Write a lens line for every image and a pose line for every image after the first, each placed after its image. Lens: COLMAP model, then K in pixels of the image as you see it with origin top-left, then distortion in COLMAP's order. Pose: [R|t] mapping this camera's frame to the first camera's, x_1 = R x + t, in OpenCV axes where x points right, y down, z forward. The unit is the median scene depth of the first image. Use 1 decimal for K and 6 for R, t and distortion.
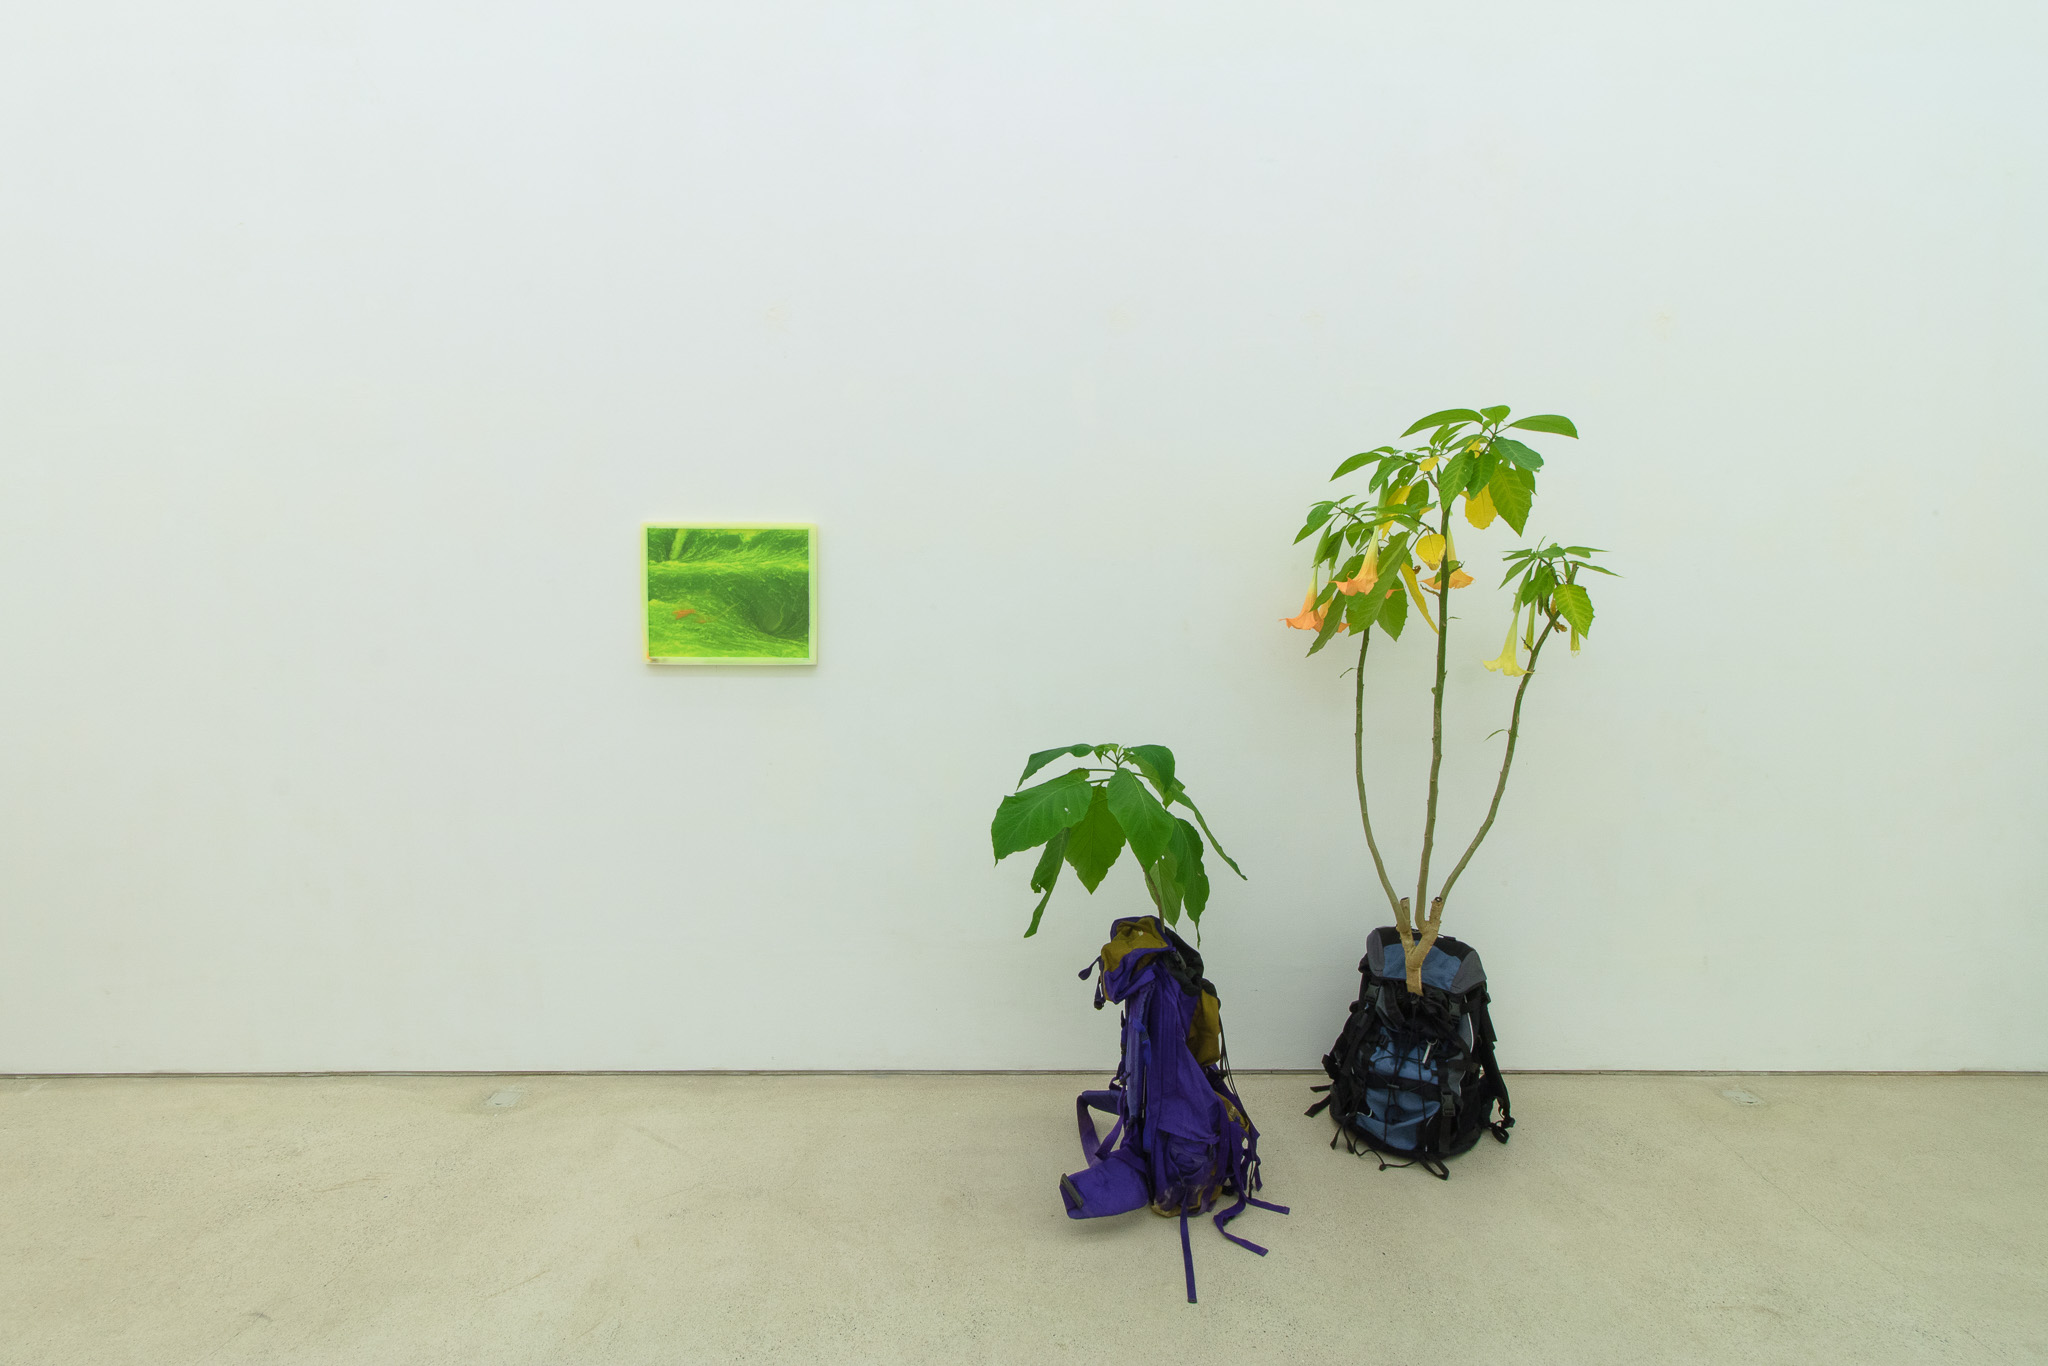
lens RADIAL K [[967.8, 0, 1024.7], [0, 967.8, 667.2], [0, 0, 1]] dist [0.000861, 0.000859]
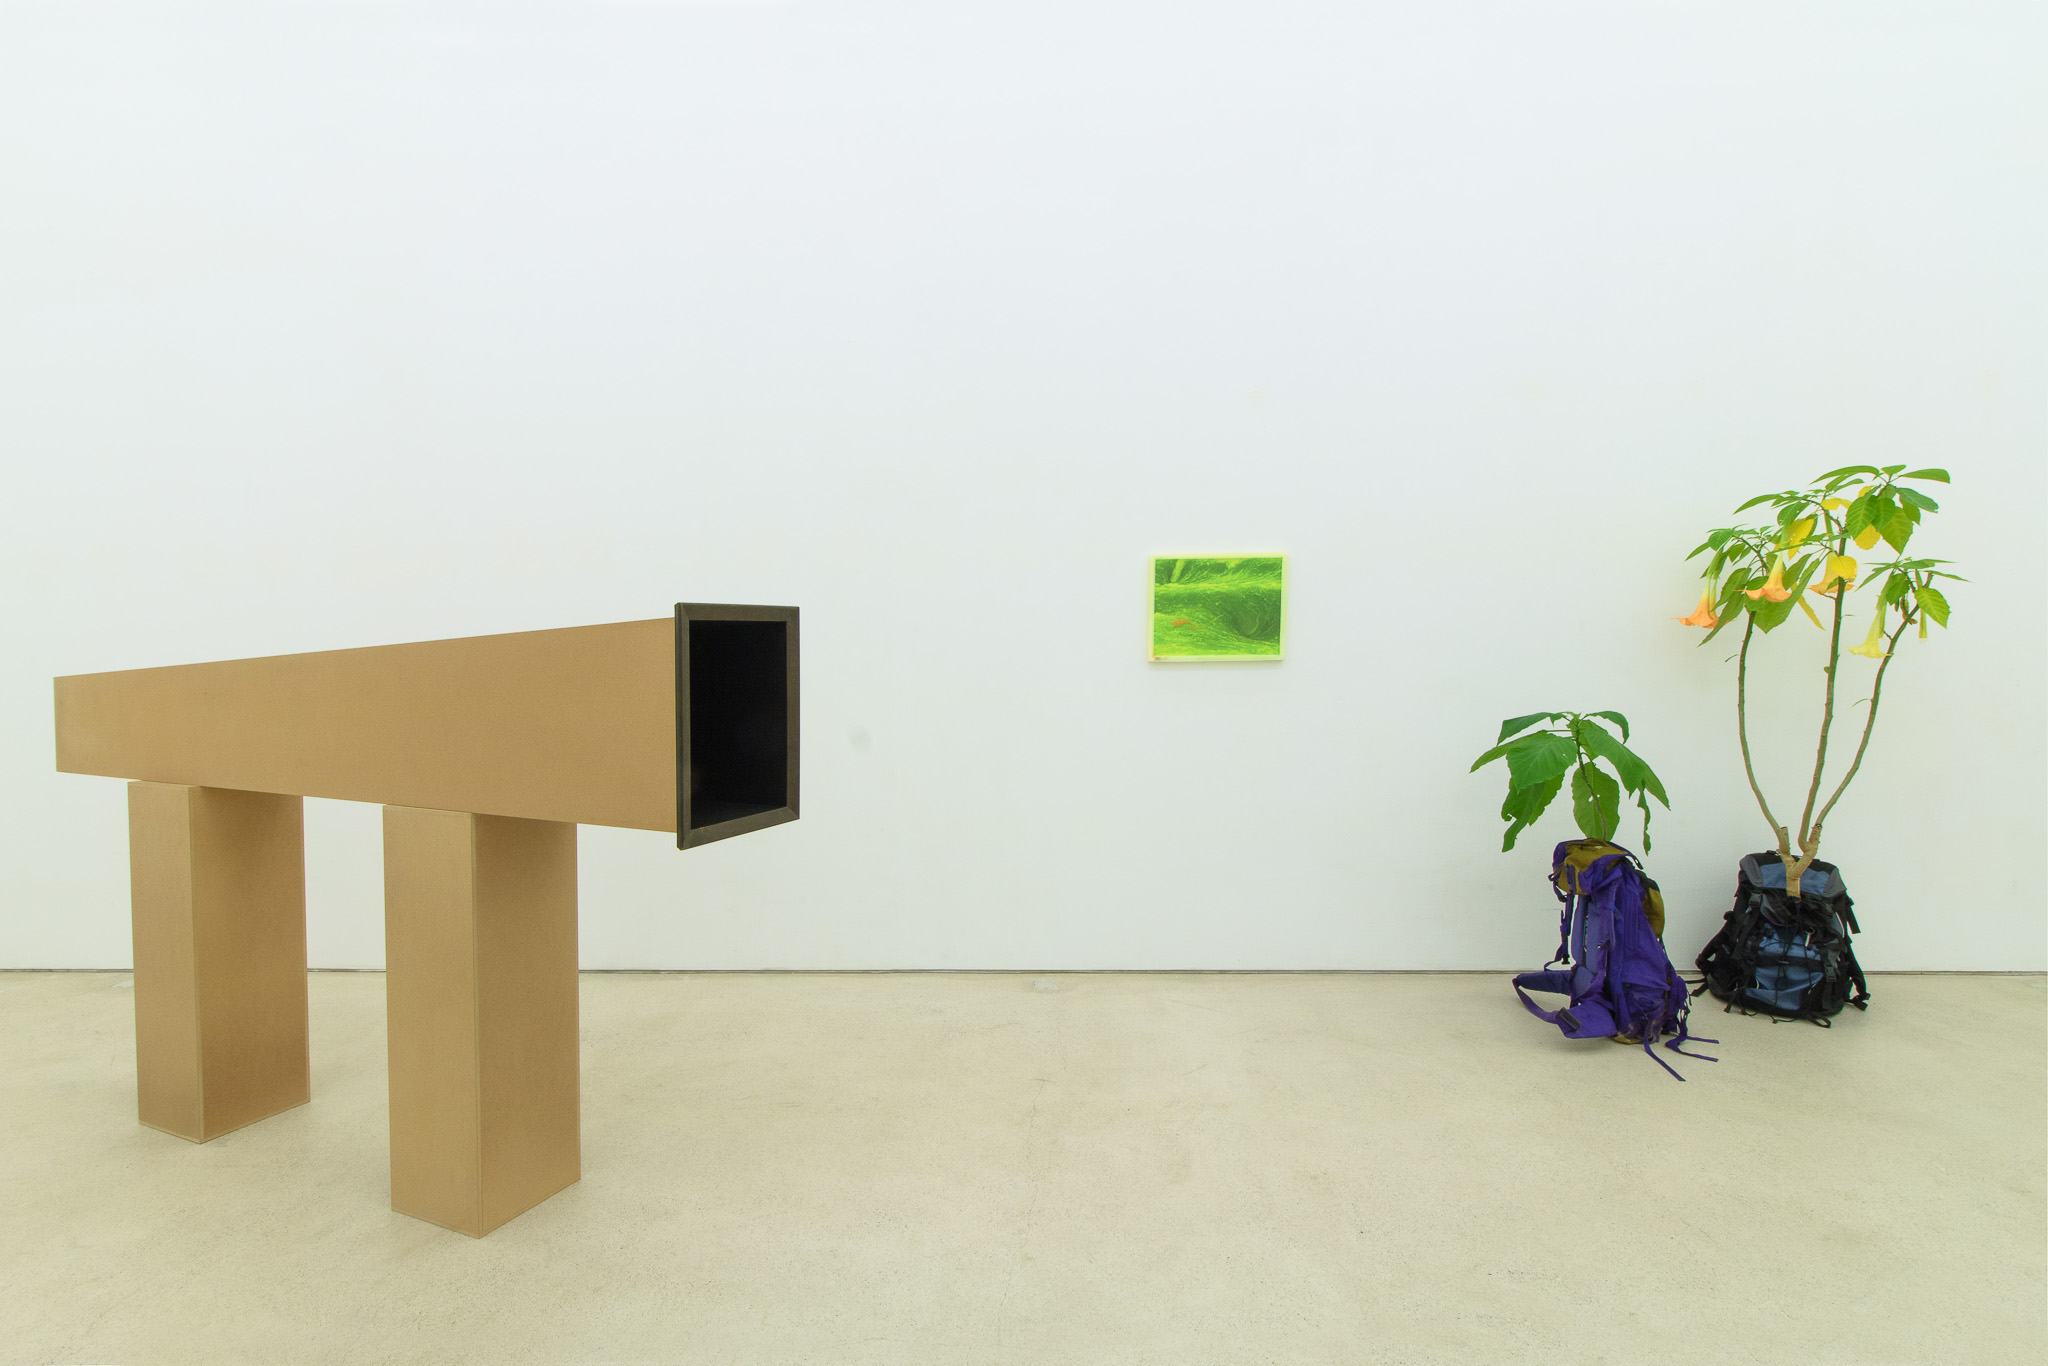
lens RADIAL K [[1003.7, 0, 1023.5], [0, 1003.7, 697.6], [0, 0, 1]] dist [-0.002006, -0.001964]
pose [[0.995687, -0.012423, -0.091941, -0.525289], [0.014582, 0.999633, 0.022844, 0.014551], [0.091624, -0.024086, 0.995502, -0.466045]]
